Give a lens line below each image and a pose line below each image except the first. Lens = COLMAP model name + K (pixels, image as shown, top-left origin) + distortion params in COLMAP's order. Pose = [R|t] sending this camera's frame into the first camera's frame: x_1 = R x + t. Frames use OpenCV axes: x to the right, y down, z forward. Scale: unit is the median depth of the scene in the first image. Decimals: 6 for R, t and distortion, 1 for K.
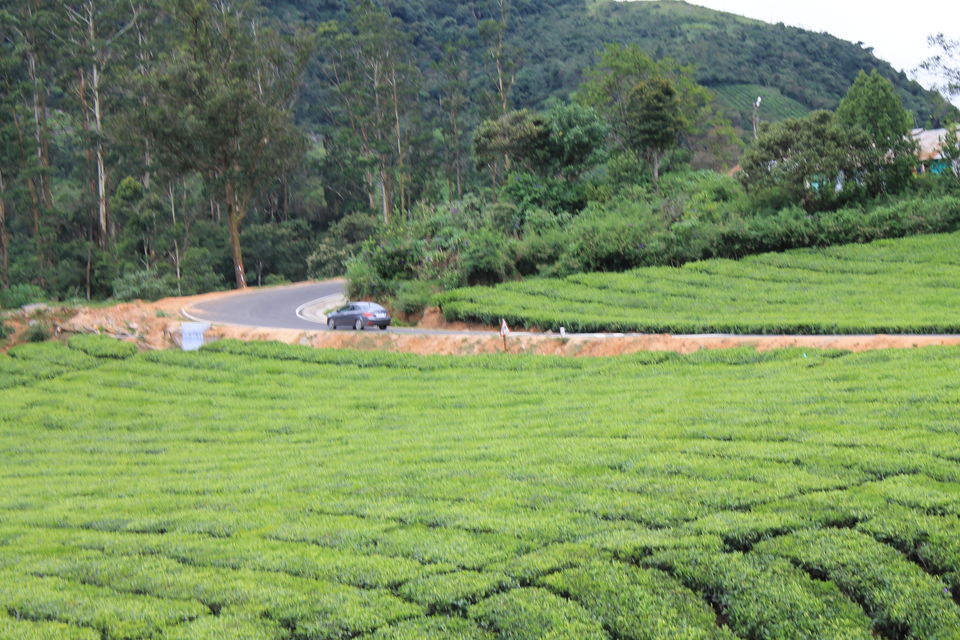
lens RADIAL K [[2401.1, 0, 481.0], [0, 2401.1, 318.4], [0, 0, 1]] dist [0.113659, 0.000000]
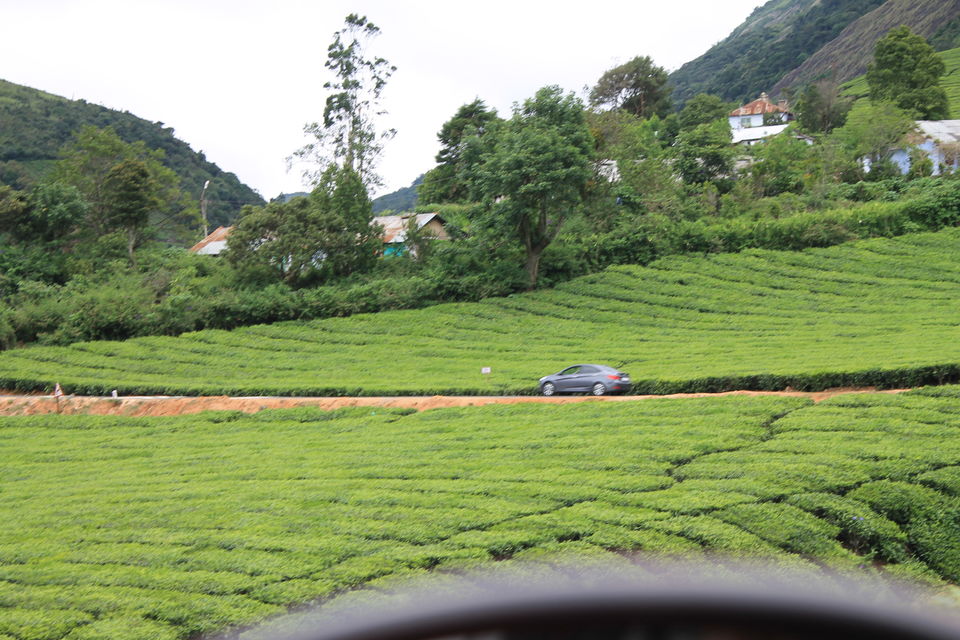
lens RADIAL K [[2401.1, 0, 478.9], [0, 2401.1, 321.0], [0, 0, 1]] dist [0.113659, 0.000000]
pose [[0.954088, 0.012970, 0.299244, -0.111024], [-0.003872, 0.999513, -0.030976, 0.004591], [-0.299500, 0.028395, 0.953674, -0.074847]]
